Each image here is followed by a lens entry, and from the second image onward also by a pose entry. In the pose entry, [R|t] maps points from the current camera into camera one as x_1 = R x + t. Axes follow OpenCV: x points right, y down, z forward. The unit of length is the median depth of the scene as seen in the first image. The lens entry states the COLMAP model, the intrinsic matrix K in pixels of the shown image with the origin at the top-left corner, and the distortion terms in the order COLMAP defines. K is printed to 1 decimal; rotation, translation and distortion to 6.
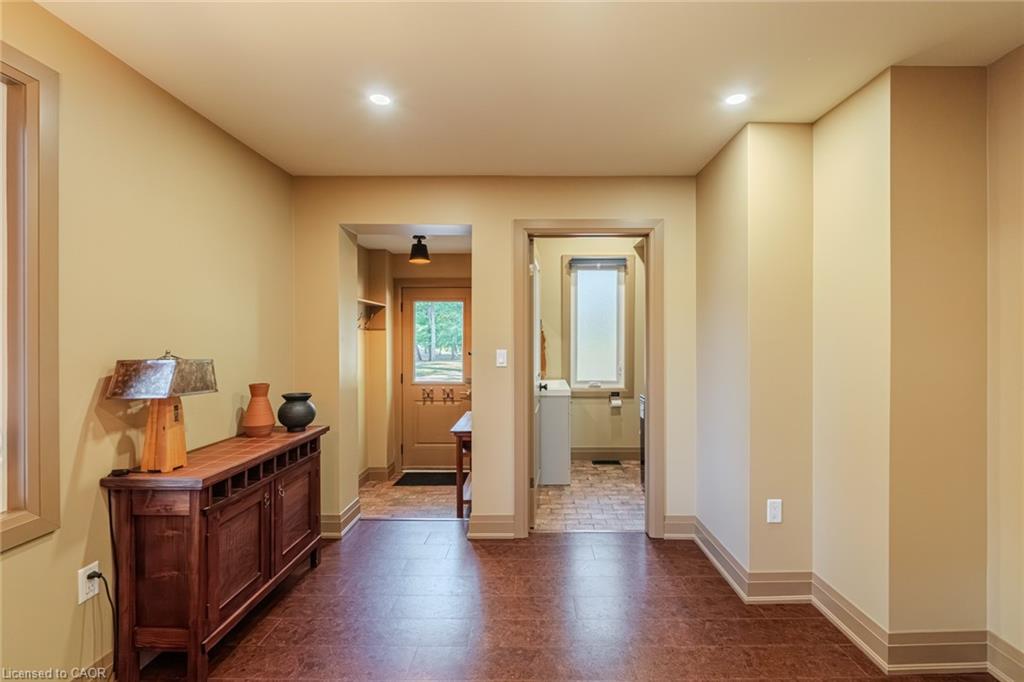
lens RADIAL K [[453.8, 0, 517.9], [0, 453.8, 332.8], [0, 0, 1]] dist [0.001675, -0.000950]
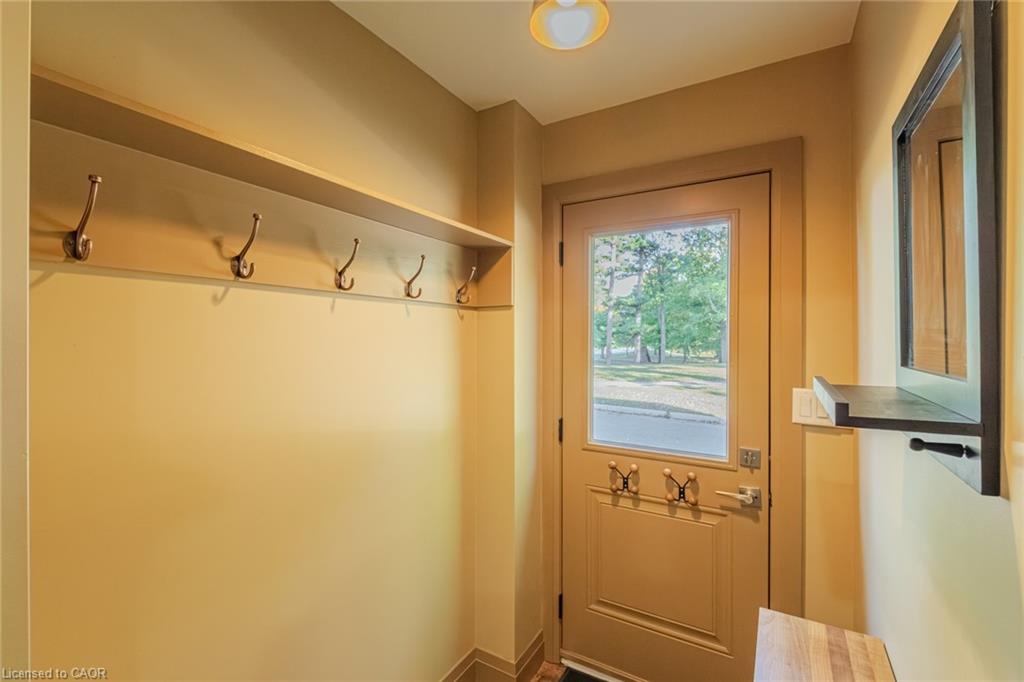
lens RADIAL K [[453.8, 0, 517.9], [0, 453.8, 332.8], [0, 0, 1]] dist [0.001675, -0.000950]
pose [[0.880071, 0.000601, -0.474842, -0.098370], [-0.001412, 0.999998, -0.001351, 0.014655], [0.474840, 0.001860, 0.880070, 0.629100]]
